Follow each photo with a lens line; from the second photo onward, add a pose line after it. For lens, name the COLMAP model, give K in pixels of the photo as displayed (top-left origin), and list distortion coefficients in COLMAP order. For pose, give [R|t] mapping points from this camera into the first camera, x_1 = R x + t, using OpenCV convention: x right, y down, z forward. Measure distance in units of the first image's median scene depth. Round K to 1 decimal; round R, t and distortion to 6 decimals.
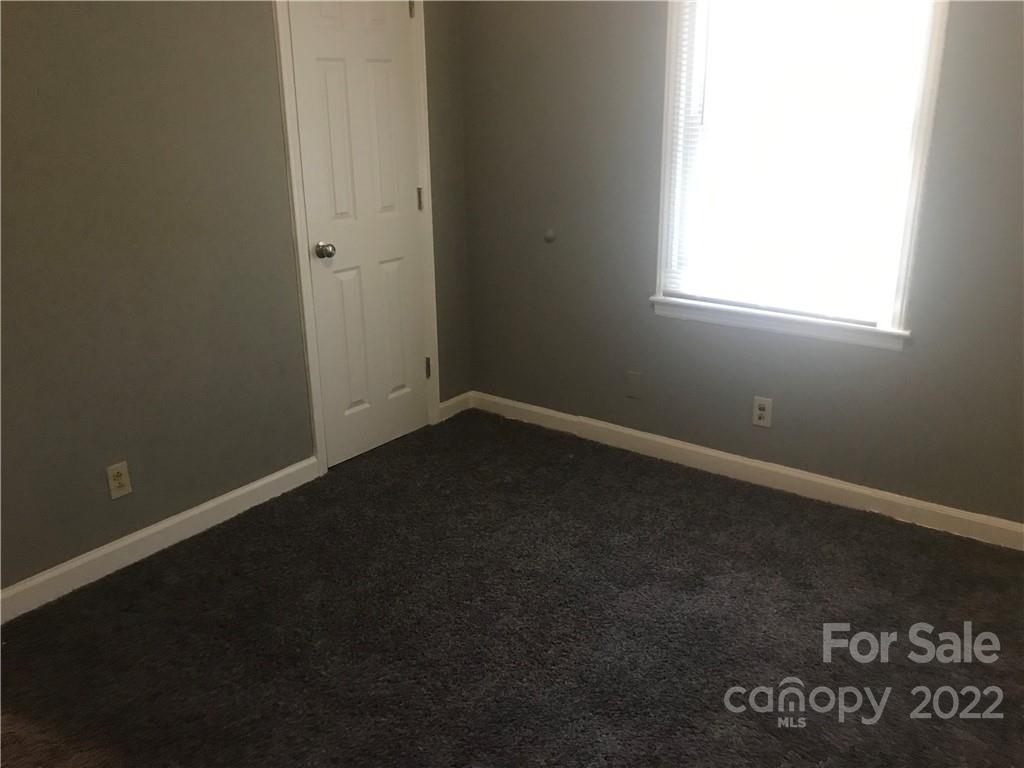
lens RADIAL K [[842.4, 0, 514.5], [0, 842.4, 383.1], [0, 0, 1]] dist [-0.004651, 0.016912]
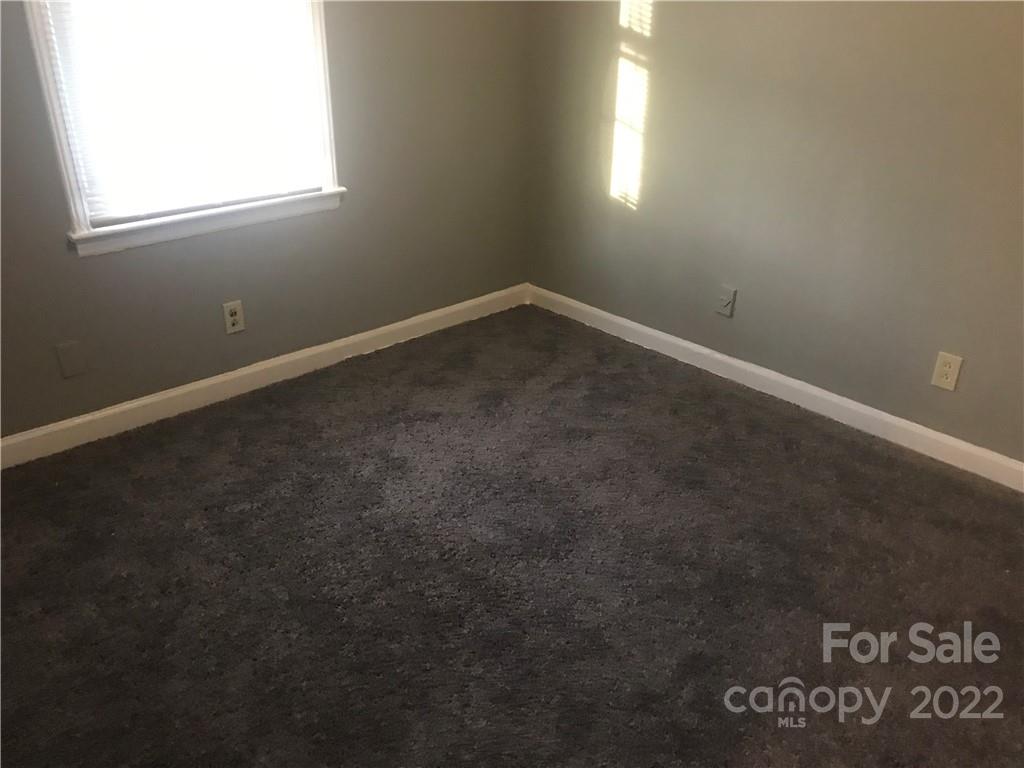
lens RADIAL K [[842.4, 0, 513.2], [0, 842.4, 378.0], [0, 0, 1]] dist [-0.004651, 0.016912]
pose [[0.198507, -0.410750, 0.889876, -0.532454], [0.310720, 0.887483, 0.340332, -0.134919], [-0.929542, 0.208945, 0.303800, 0.467695]]
